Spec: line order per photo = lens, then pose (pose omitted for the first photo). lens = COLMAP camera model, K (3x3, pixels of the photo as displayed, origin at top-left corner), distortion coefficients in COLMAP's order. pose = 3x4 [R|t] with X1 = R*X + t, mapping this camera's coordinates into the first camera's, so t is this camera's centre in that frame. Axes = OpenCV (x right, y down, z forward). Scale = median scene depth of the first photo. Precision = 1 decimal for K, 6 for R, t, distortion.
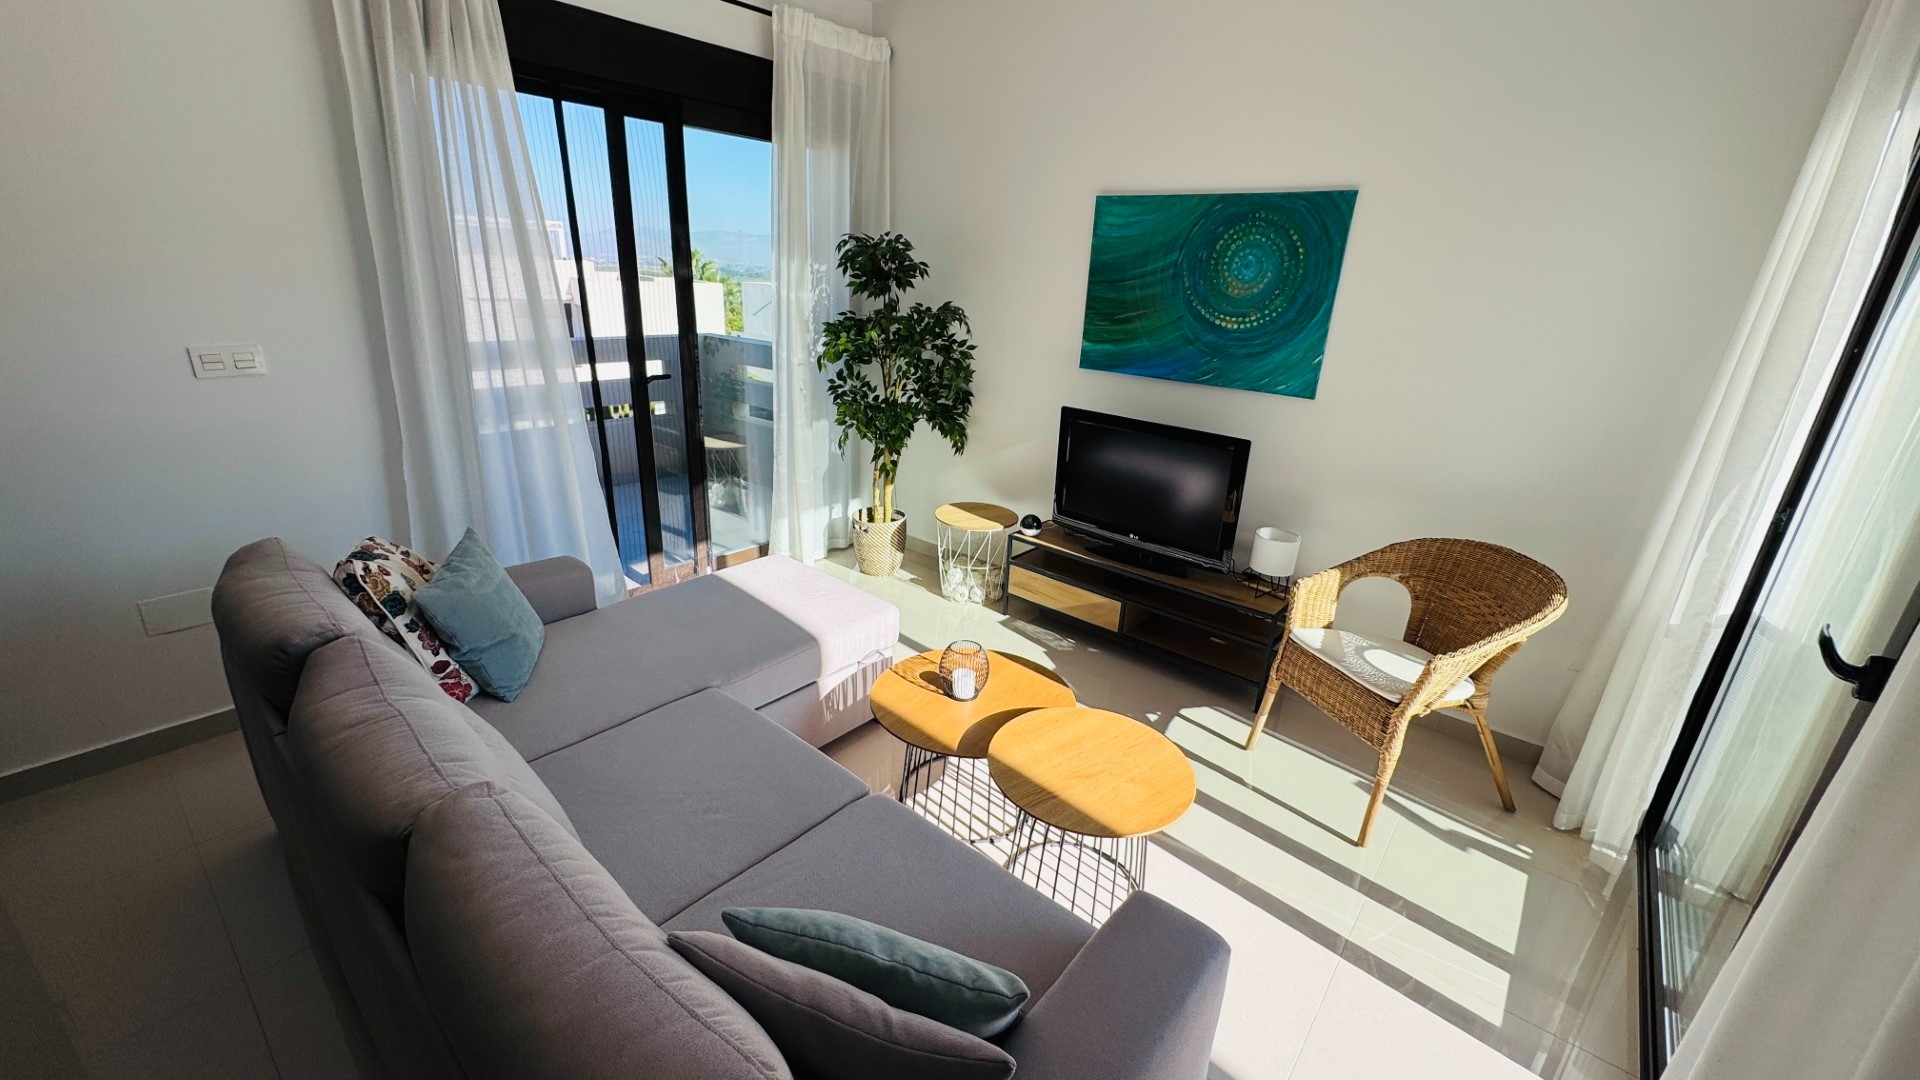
lens RADIAL K [[763.7, 0, 958.0], [0, 763.7, 539.6], [0, 0, 1]] dist [-0.001056, 0.000256]
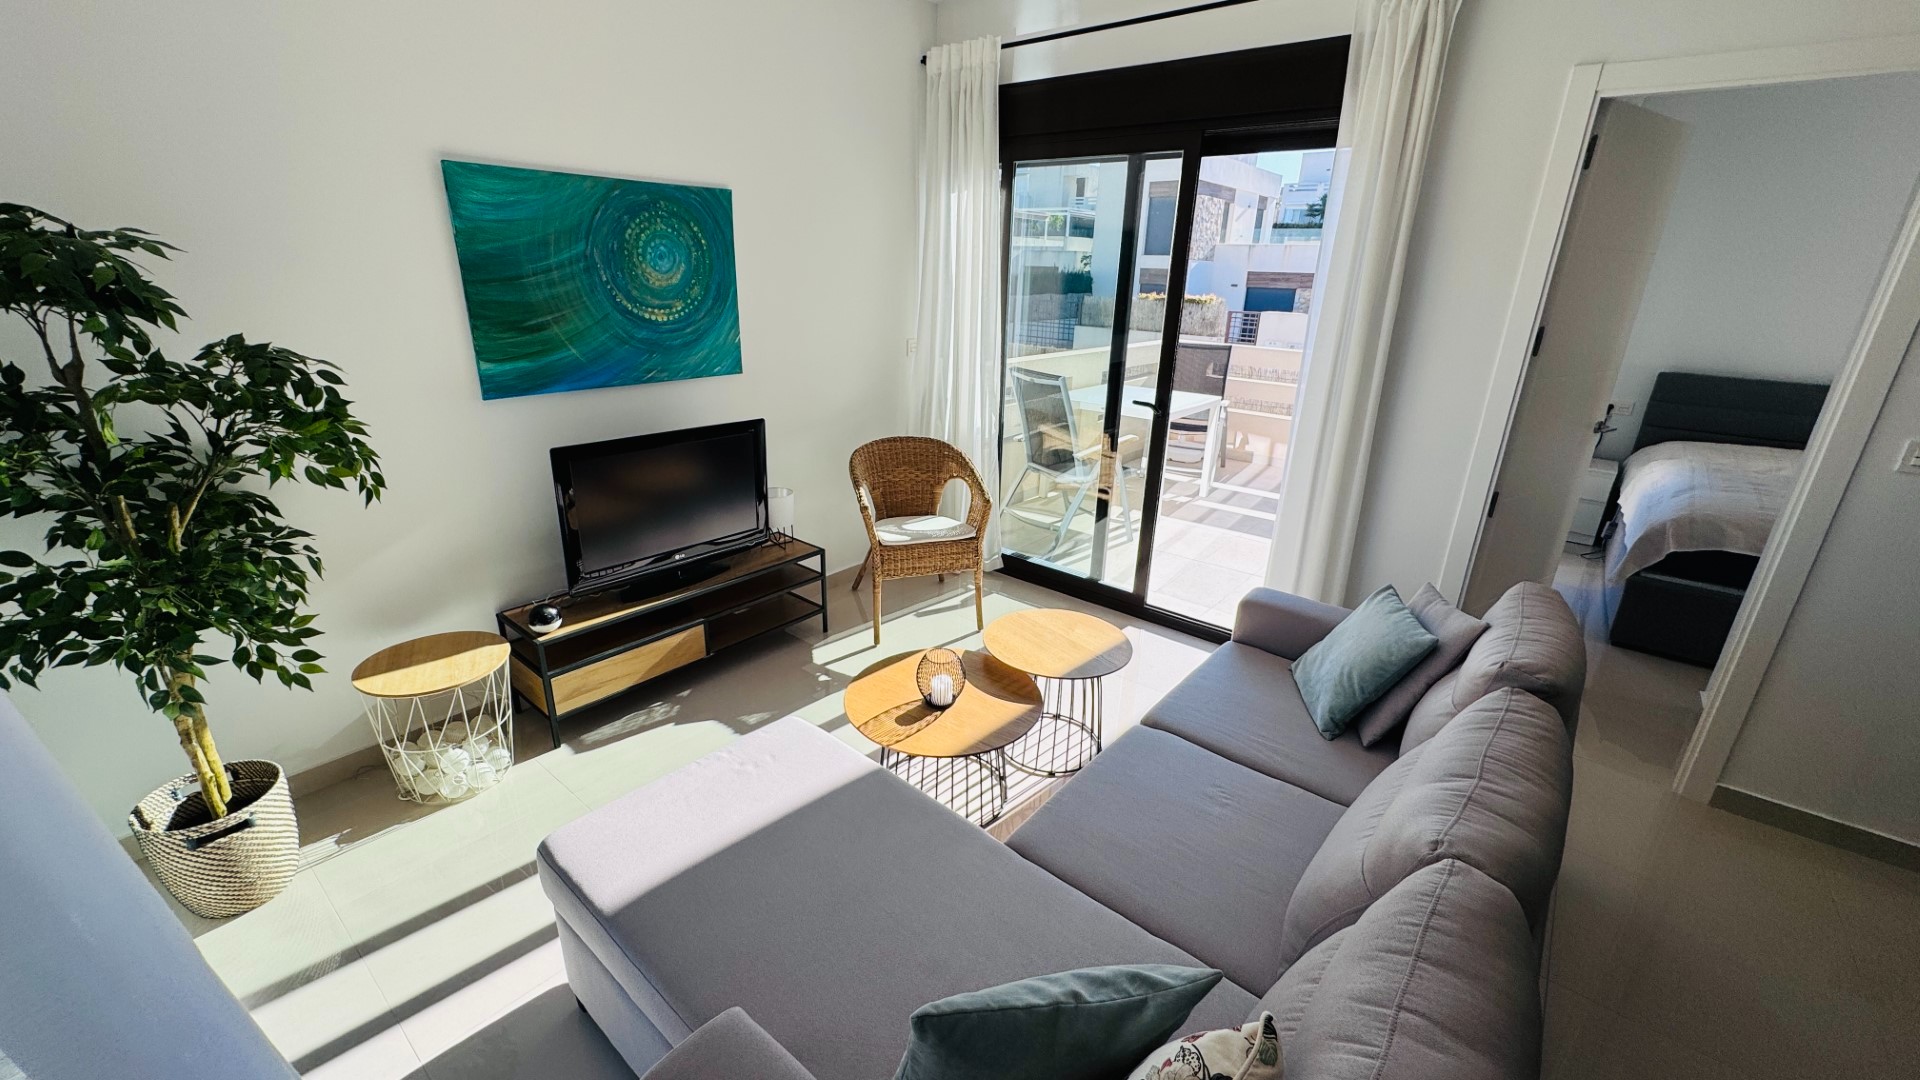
lens RADIAL K [[763.7, 0, 958.0], [0, 763.7, 539.6], [0, 0, 1]] dist [-0.001056, 0.000256]
pose [[-0.007076, -0.382898, 0.923764, -0.630560], [0.308657, 0.877843, 0.366228, -0.262124], [-0.951147, 0.287717, 0.111972, 0.588876]]
